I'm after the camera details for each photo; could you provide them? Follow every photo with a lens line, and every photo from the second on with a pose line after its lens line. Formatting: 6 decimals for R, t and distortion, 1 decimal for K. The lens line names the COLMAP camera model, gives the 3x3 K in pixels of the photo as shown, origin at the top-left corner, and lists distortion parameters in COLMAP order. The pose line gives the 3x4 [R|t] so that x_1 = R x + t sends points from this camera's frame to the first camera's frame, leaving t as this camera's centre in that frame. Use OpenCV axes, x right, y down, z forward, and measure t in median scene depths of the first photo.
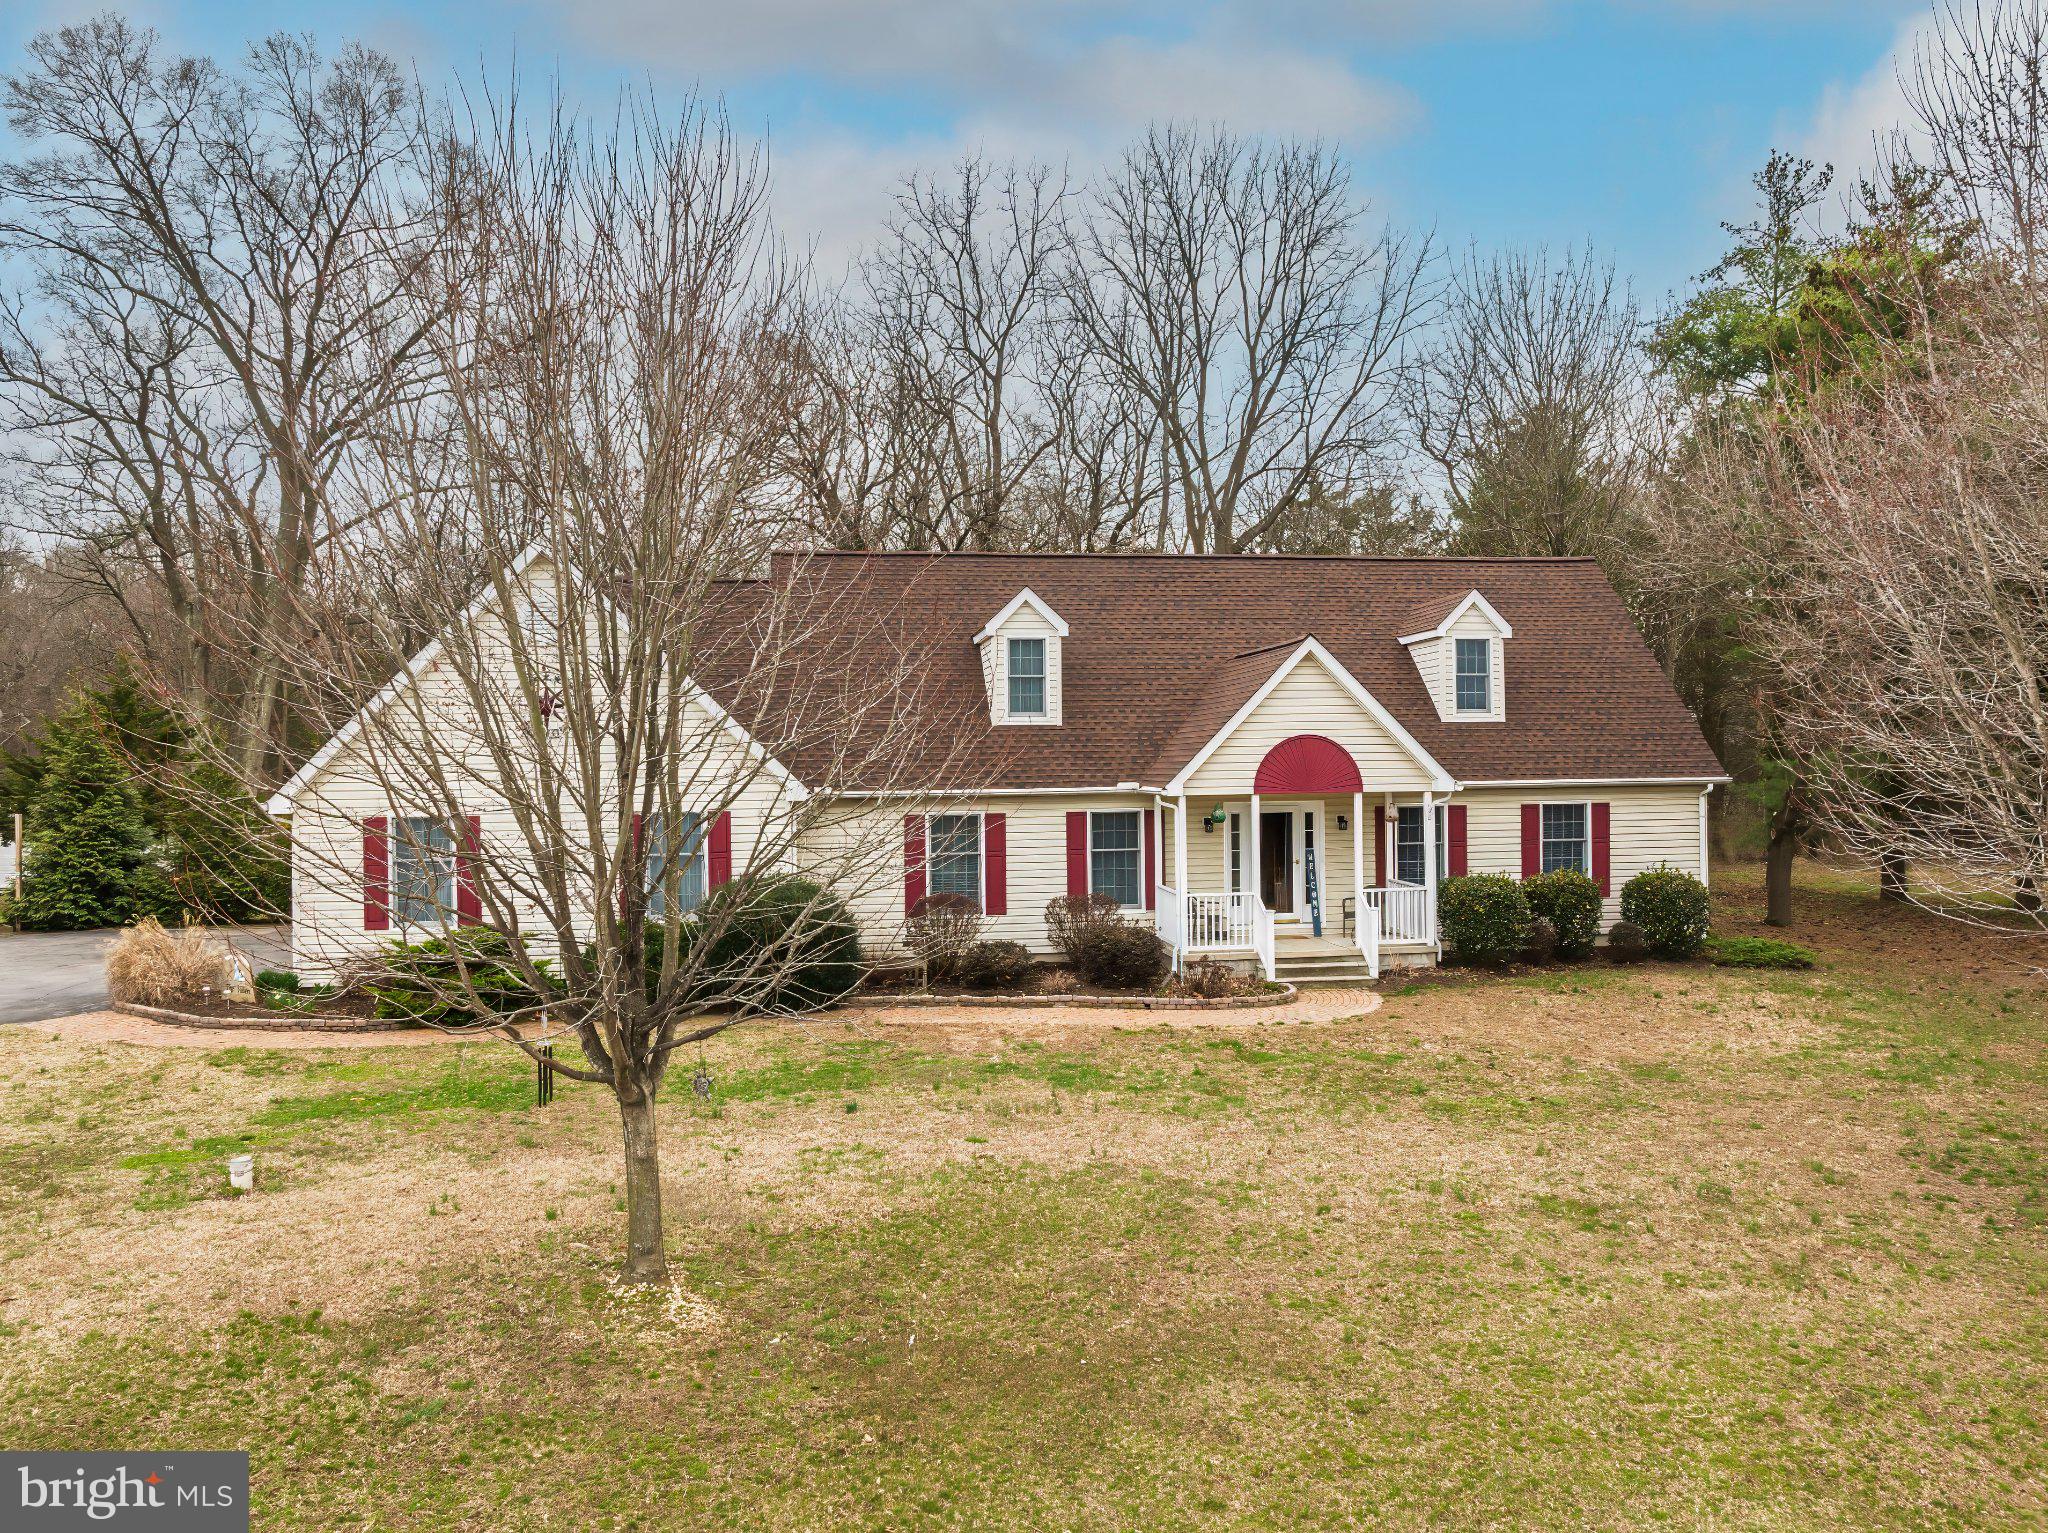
lens RADIAL K [[1536.7, 0, 1024.0], [0, 1536.7, 766.5], [0, 0, 1]] dist [-0.006604, -0.001878]
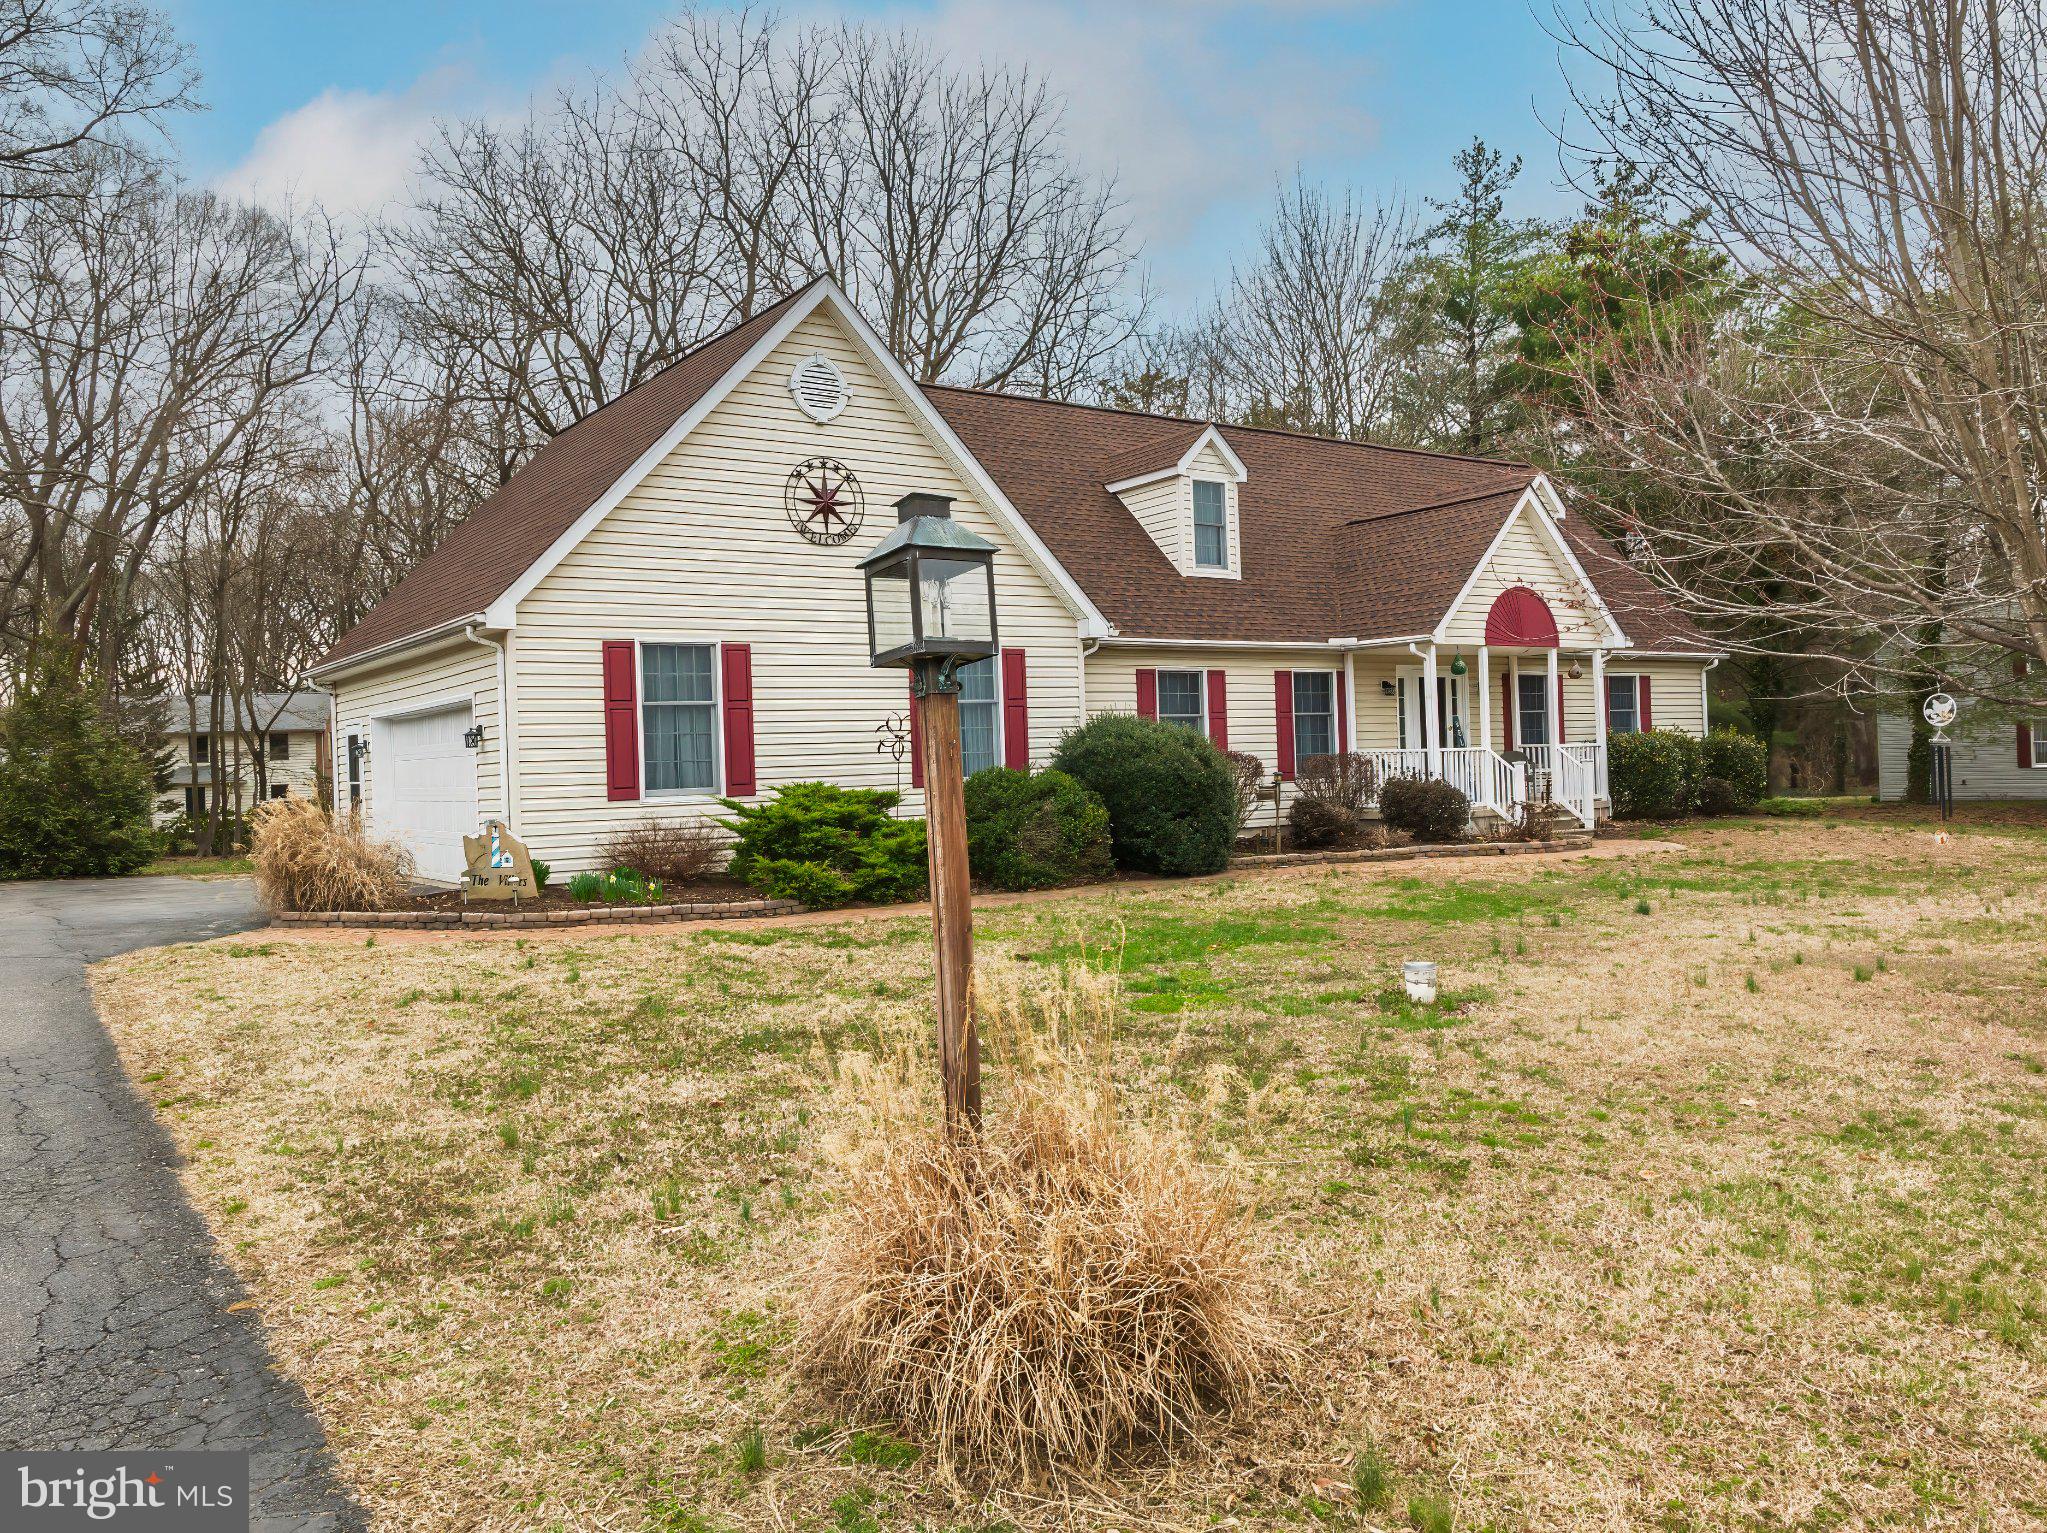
lens RADIAL K [[1536.0, 0, 1023.5], [0, 1536.0, 766.5], [0, 0, 1]] dist [-0.006604, -0.001878]
pose [[0.898731, -0.014119, 0.438272, -0.495465], [0.015921, 0.999873, -0.000437, 0.082735], [-0.438211, 0.007370, 0.898842, 0.241996]]
